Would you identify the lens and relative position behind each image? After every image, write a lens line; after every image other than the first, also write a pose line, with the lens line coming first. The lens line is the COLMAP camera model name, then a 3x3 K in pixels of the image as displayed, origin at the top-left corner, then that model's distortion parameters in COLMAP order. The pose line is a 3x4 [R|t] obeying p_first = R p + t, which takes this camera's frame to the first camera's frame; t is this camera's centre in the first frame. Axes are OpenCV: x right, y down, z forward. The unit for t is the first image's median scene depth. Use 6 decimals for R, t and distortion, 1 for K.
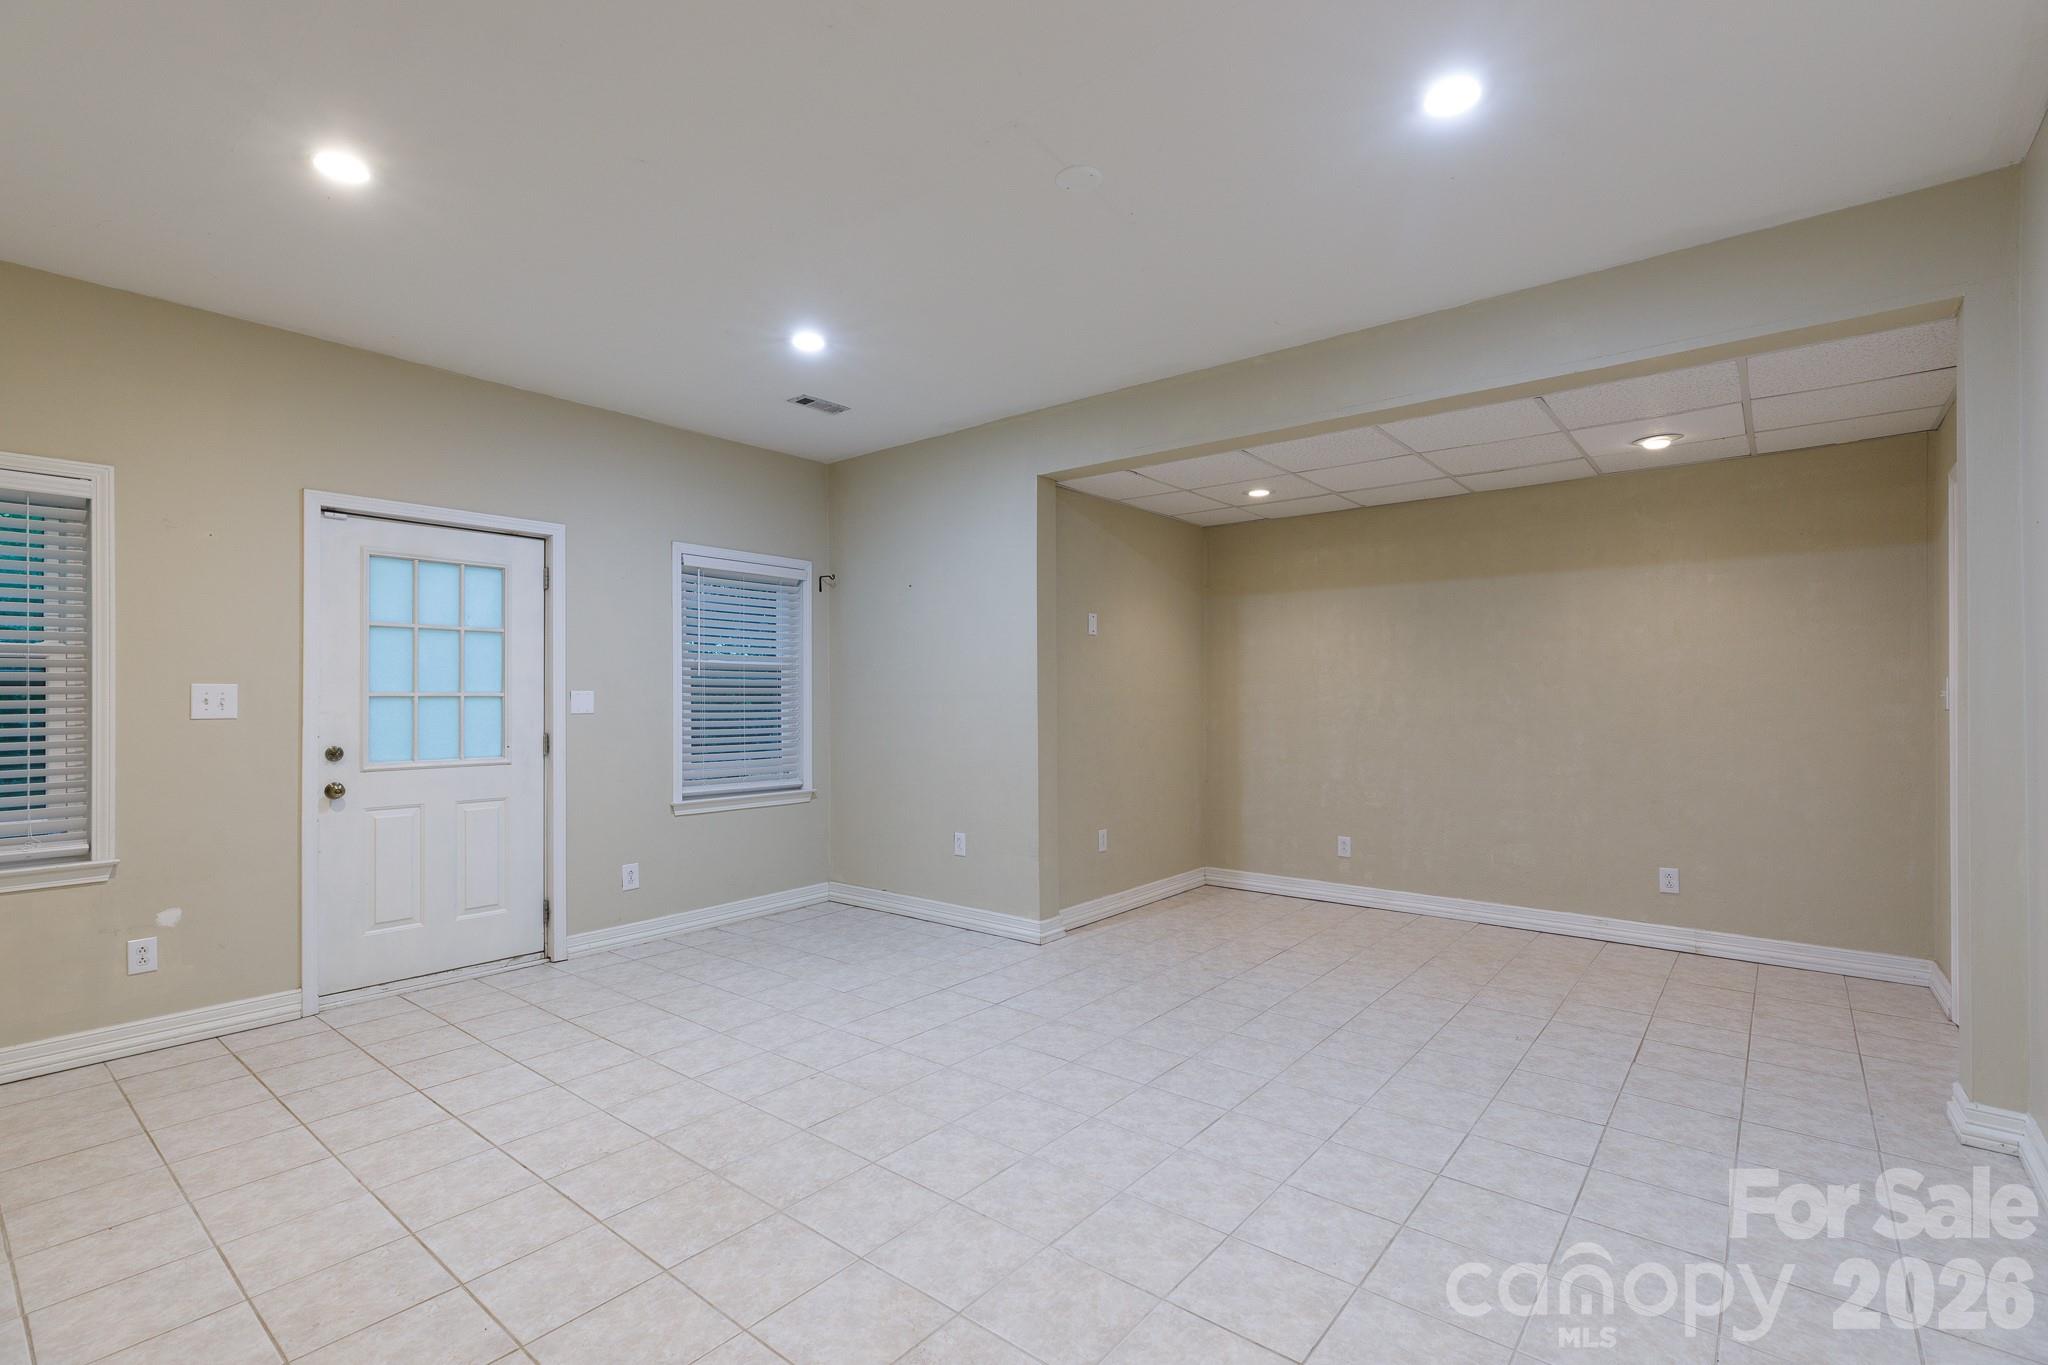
lens RADIAL K [[924.3, 0, 1027.0], [0, 924.3, 690.4], [0, 0, 1]] dist [0.001813, 0.000429]
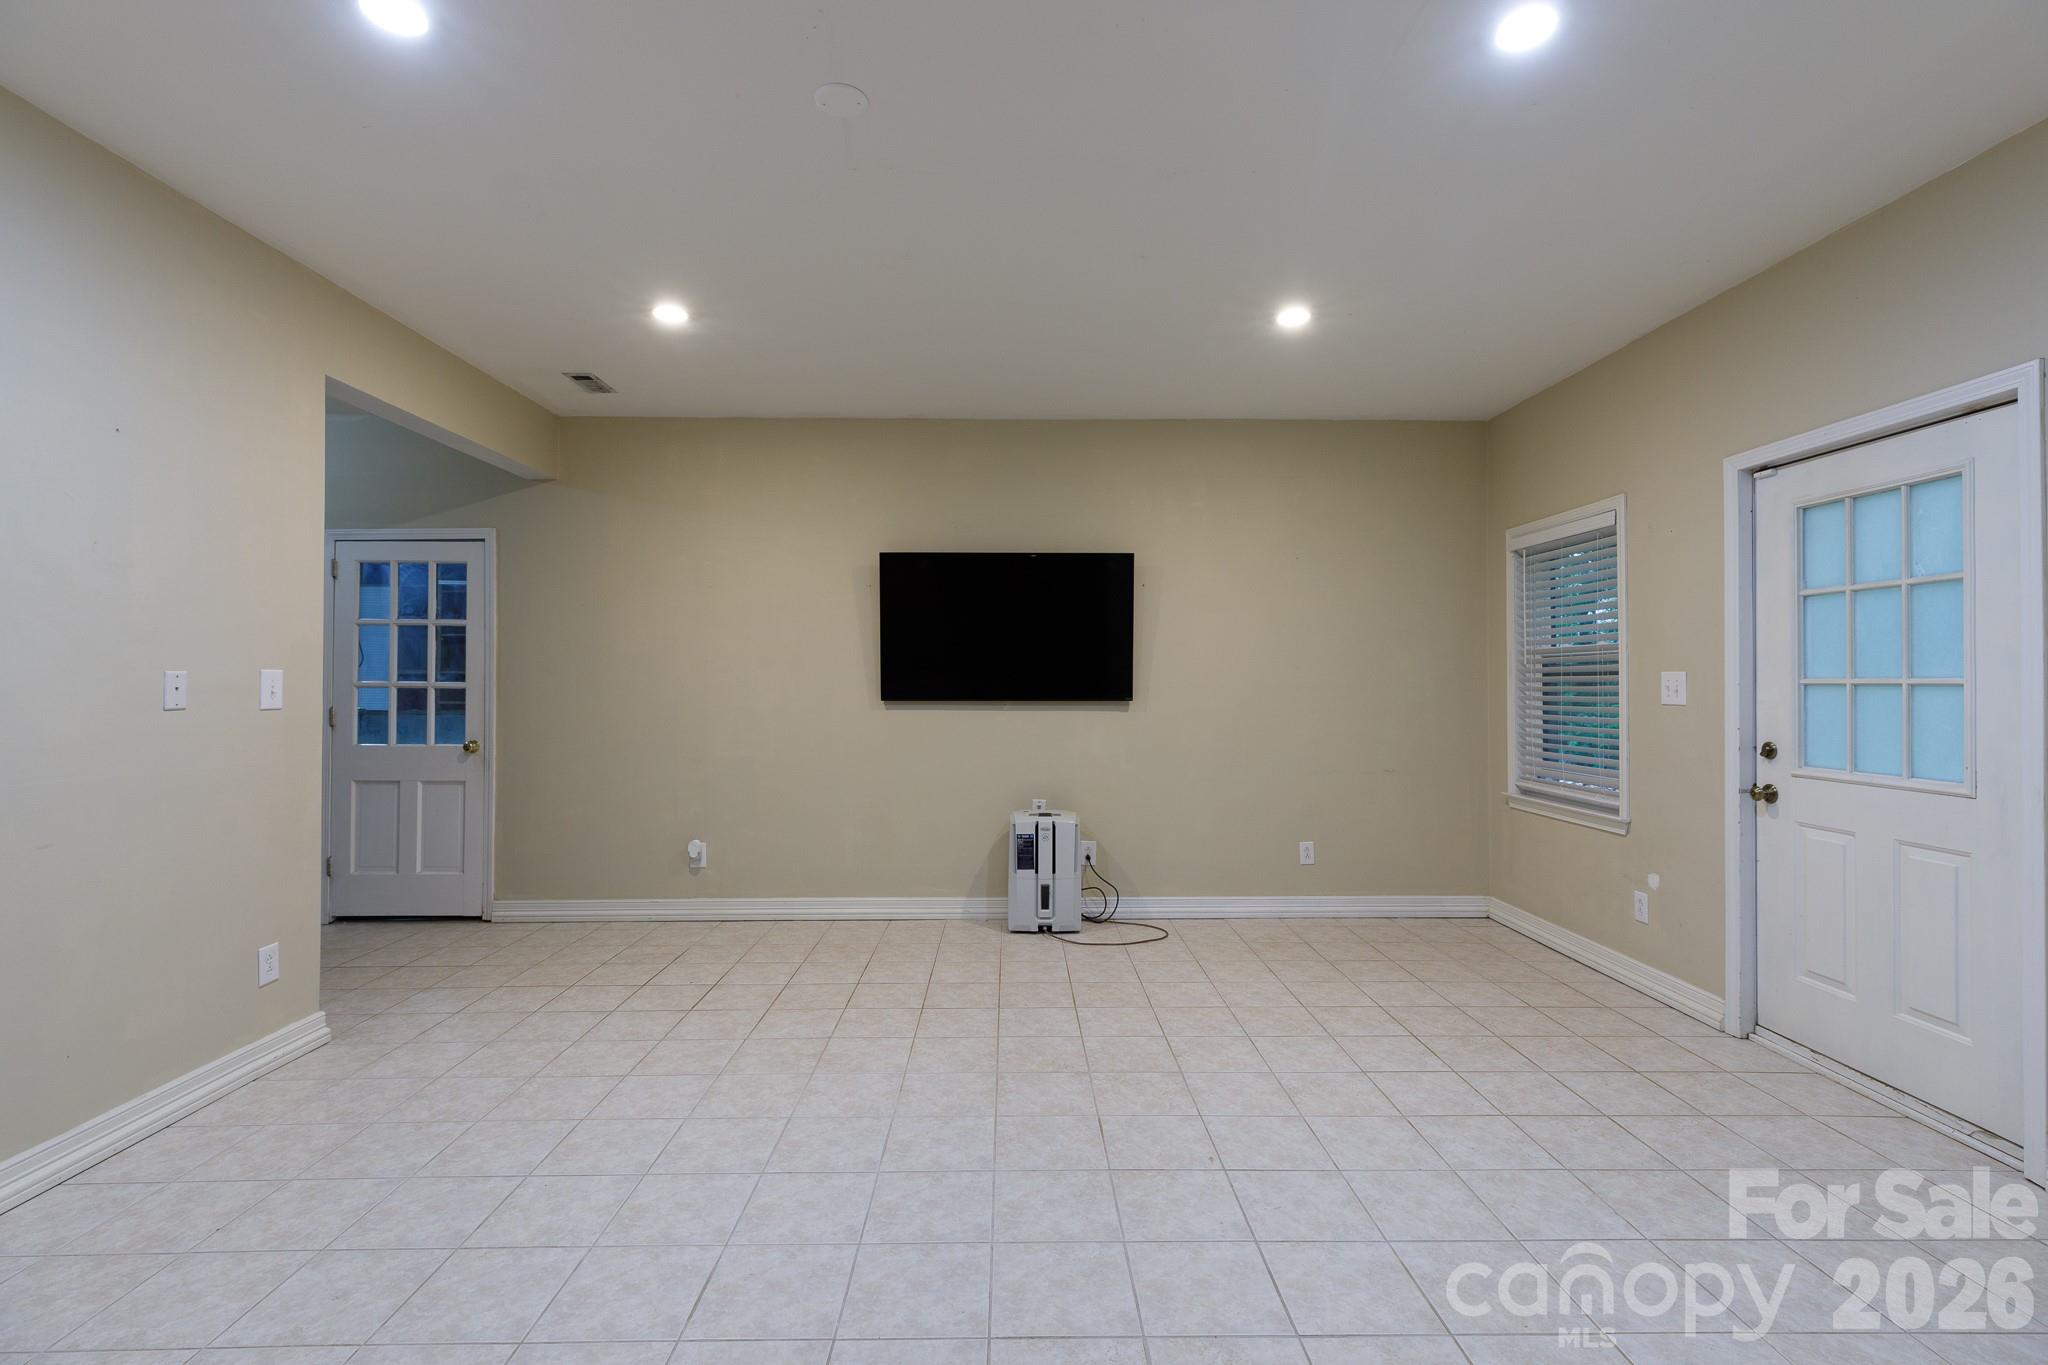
lens RADIAL K [[913.8, 0, 1025.2], [0, 913.8, 672.2], [0, 0, 1]] dist [0.000746, 0.000127]
pose [[-0.765791, -0.005270, -0.643067, 0.349090], [0.006405, 0.999854, -0.015822, 0.004803], [0.643057, -0.016235, -0.765646, 1.293676]]
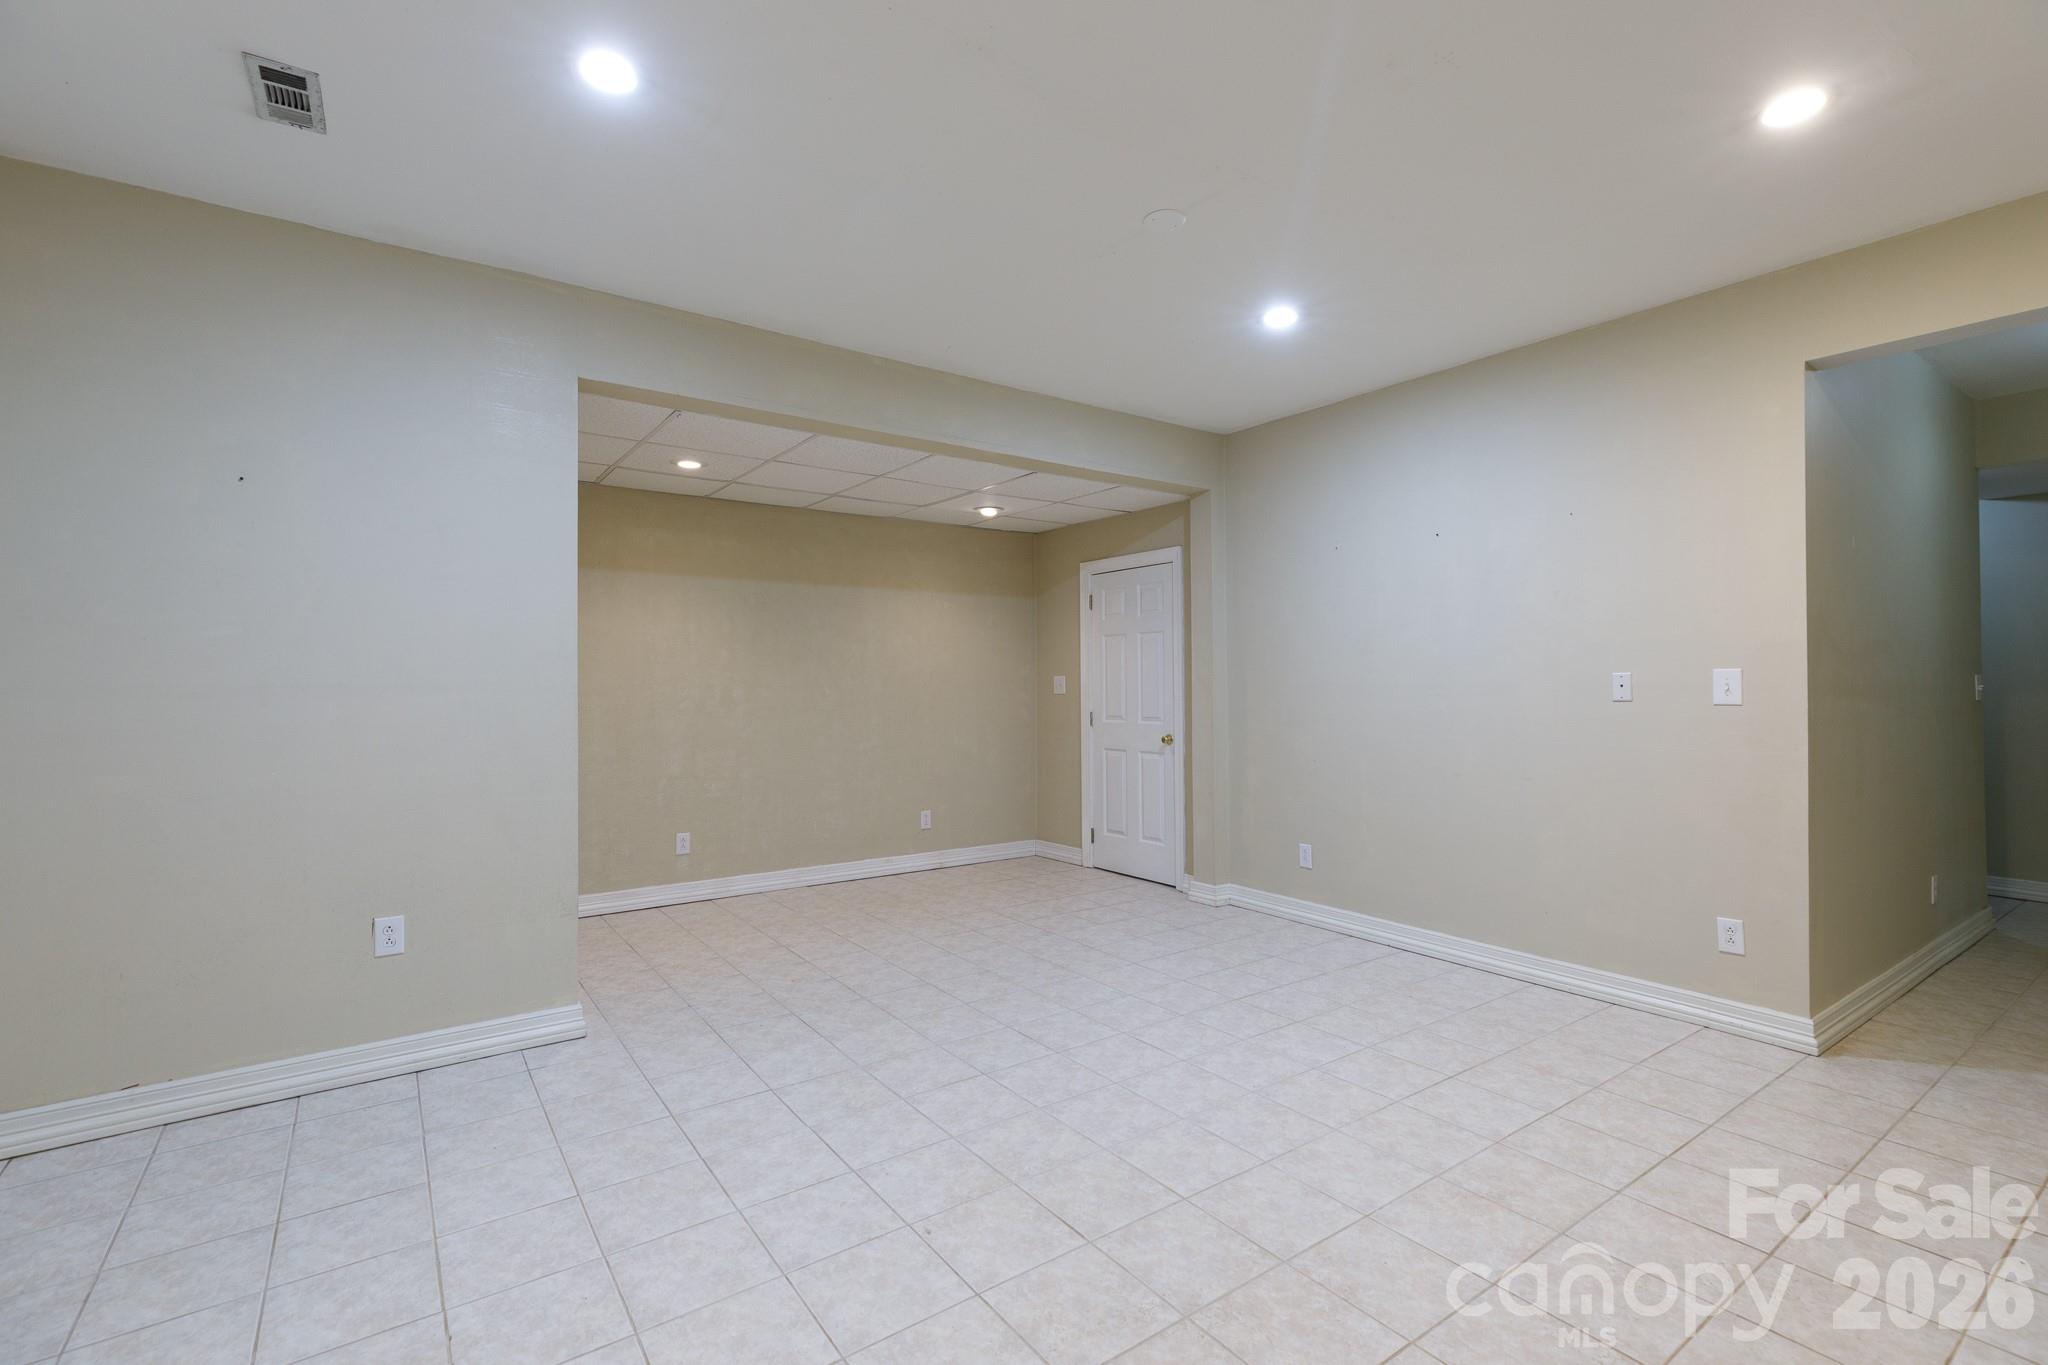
lens RADIAL K [[912.7, 0, 1021.0], [0, 912.7, 671.8], [0, 0, 1]] dist [0.006639, 0.000438]
pose [[0.269804, 0.015511, 0.962790, -0.757360], [-0.003960, 0.999880, -0.014999, 0.004711], [-0.962907, 0.000234, 0.269833, 0.637213]]
